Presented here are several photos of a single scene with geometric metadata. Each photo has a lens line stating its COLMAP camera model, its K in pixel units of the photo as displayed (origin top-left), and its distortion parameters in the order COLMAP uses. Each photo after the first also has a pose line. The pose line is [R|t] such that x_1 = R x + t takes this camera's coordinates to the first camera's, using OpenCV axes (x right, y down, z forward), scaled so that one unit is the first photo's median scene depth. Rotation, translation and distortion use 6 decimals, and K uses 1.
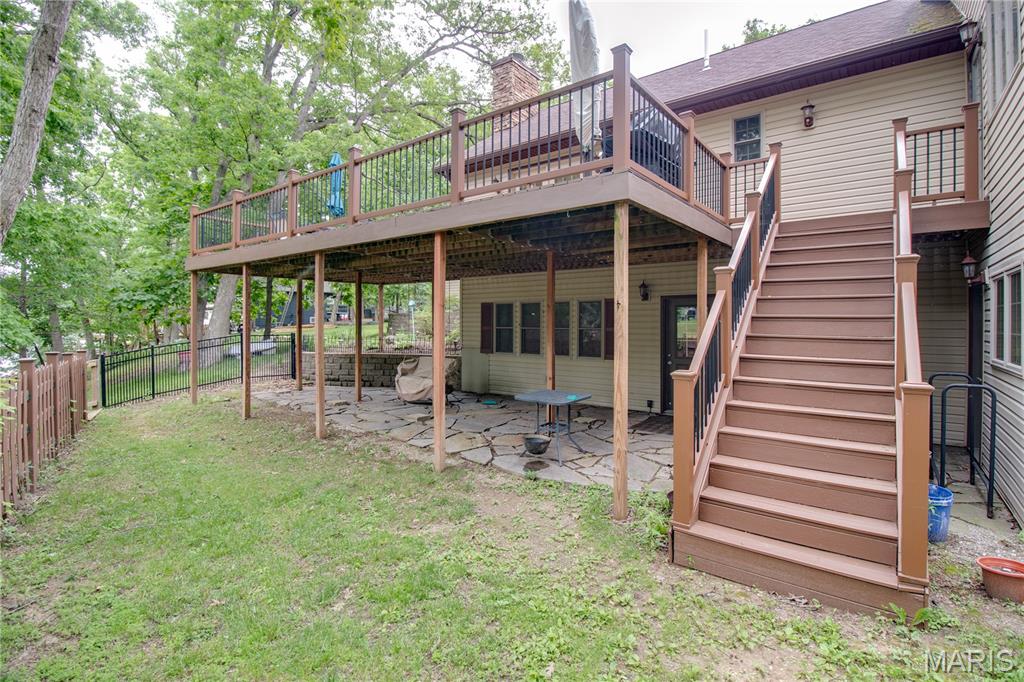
lens RADIAL K [[486.9, 0, 514.5], [0, 486.9, 328.2], [0, 0, 1]] dist [-0.002418, -0.012700]
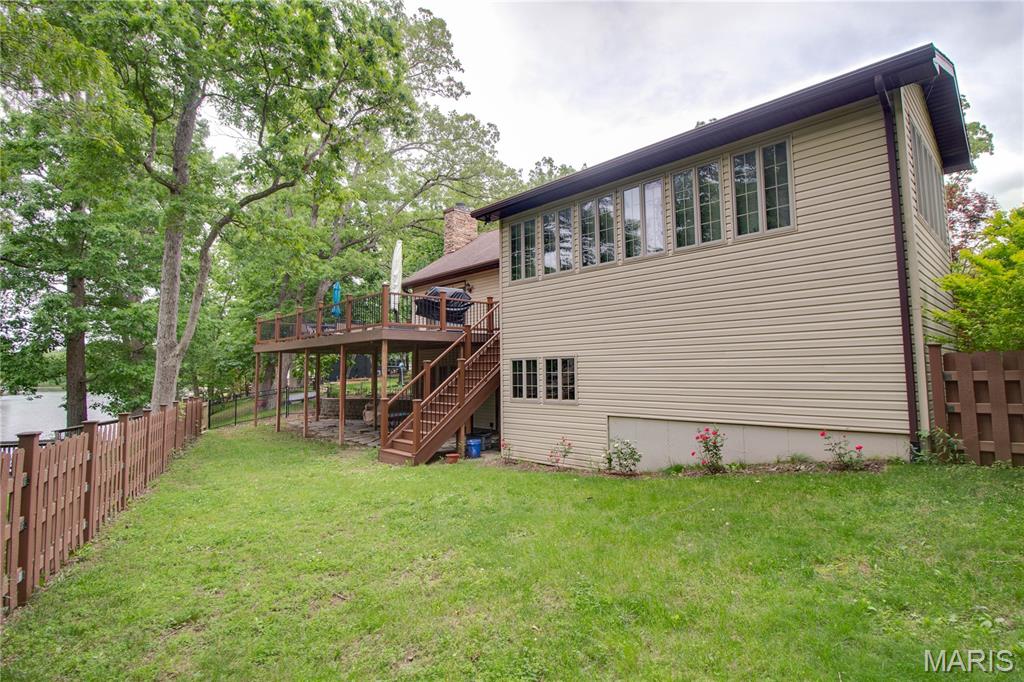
lens RADIAL K [[486.9, 0, 514.5], [0, 486.9, 328.2], [0, 0, 1]] dist [-0.002418, -0.012700]
pose [[0.990067, -0.028638, -0.137650, 0.541094], [0.014744, 0.994785, -0.100918, -0.011330], [0.139822, 0.097886, 0.985326, -0.667108]]
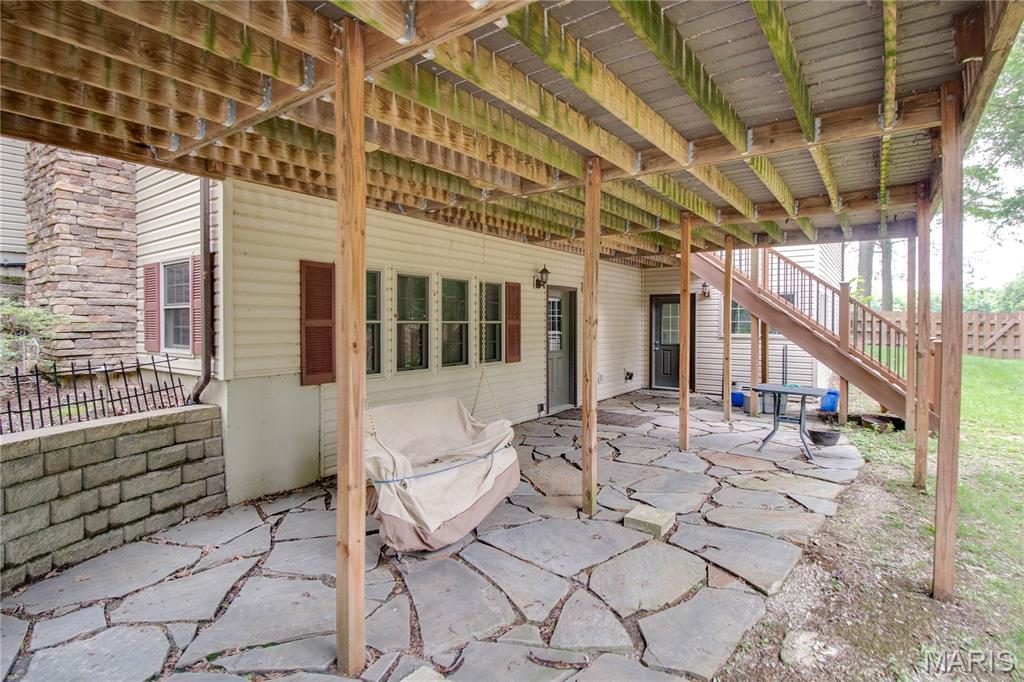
lens RADIAL K [[486.9, 0, 514.5], [0, 486.9, 328.2], [0, 0, 1]] dist [-0.002418, -0.012700]
pose [[-0.006987, -0.020699, 0.999761, -0.470787], [-0.001267, 0.999785, 0.020691, -0.004777], [-0.999975, -0.001123, -0.007012, 0.838946]]
